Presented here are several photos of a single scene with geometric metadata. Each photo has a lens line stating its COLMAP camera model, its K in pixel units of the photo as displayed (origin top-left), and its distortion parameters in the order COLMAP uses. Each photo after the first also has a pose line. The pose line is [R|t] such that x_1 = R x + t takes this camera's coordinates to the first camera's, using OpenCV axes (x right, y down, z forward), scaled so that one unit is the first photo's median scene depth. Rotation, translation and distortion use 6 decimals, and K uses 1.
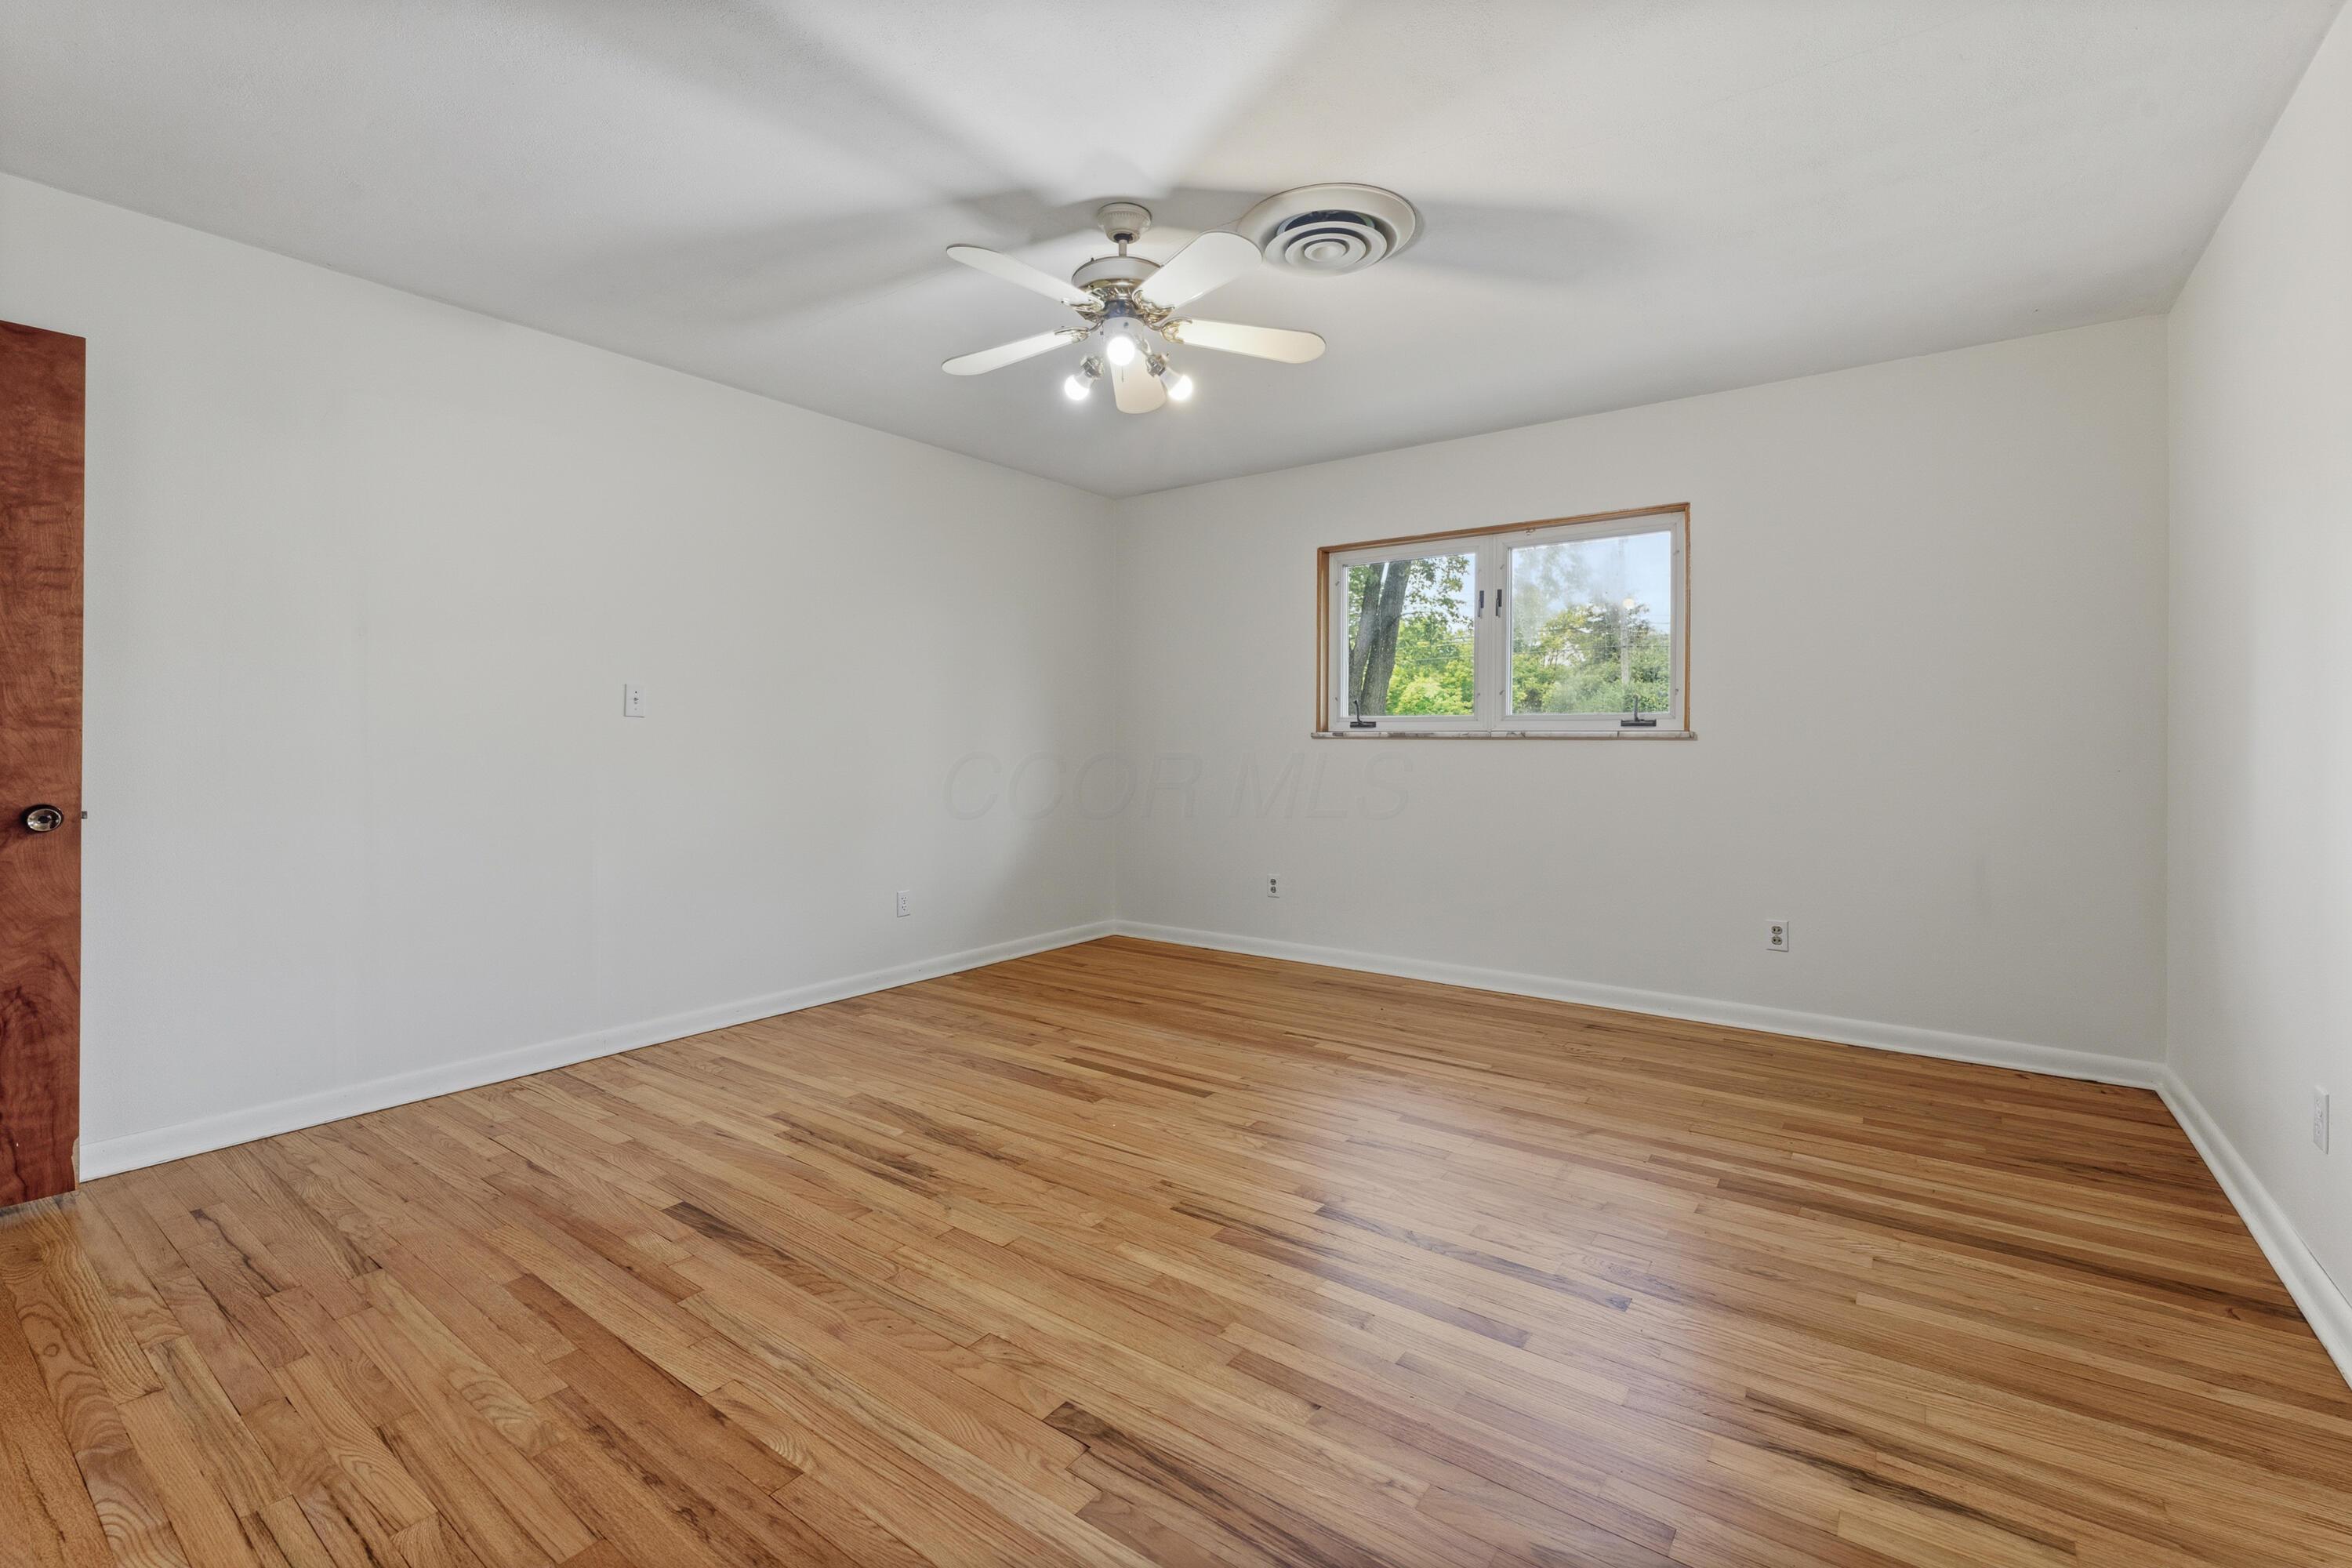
lens RADIAL K [[1010.4, 0, 1211.5], [0, 1010.4, 768.9], [0, 0, 1]] dist [-0.002314, -0.000076]
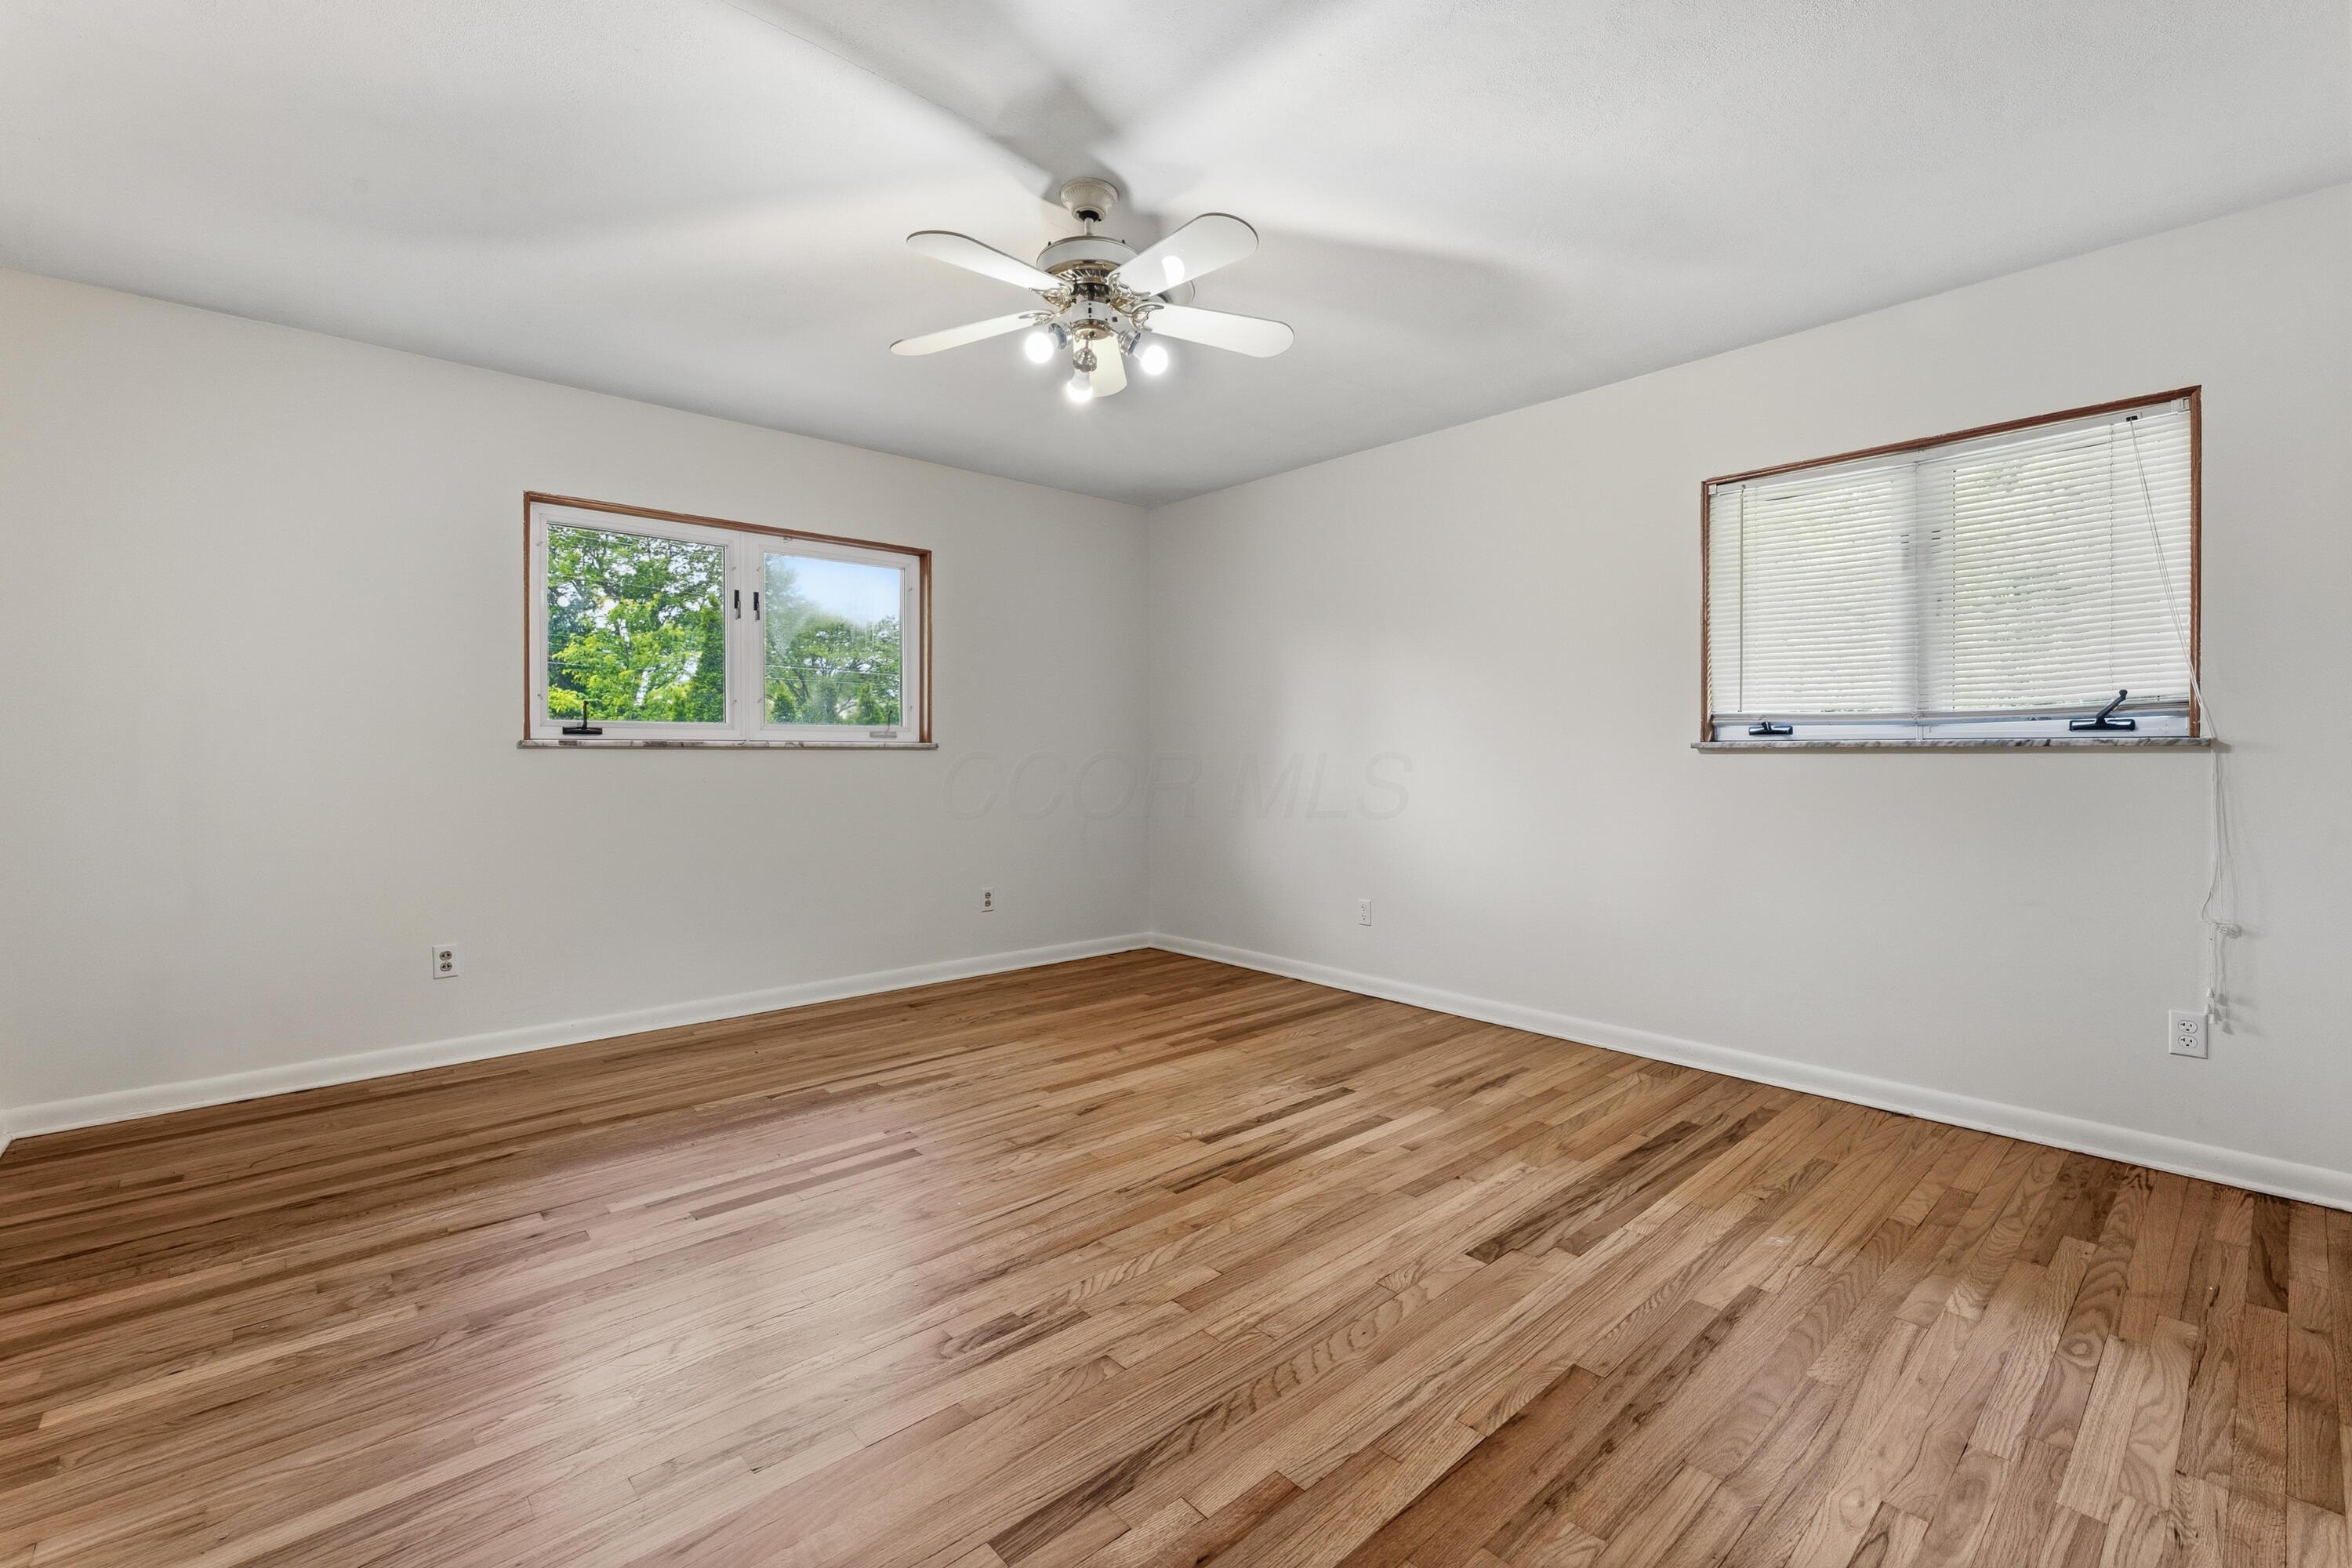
lens RADIAL K [[1006.2, 0, 1186.2], [0, 1006.2, 779.1], [0, 0, 1]] dist [0.002302, 0.000028]
pose [[0.211693, -0.027796, 0.976941, -1.073429], [0.026764, 0.999385, 0.022636, -0.022040], [-0.976970, 0.021355, 0.212307, 0.769263]]
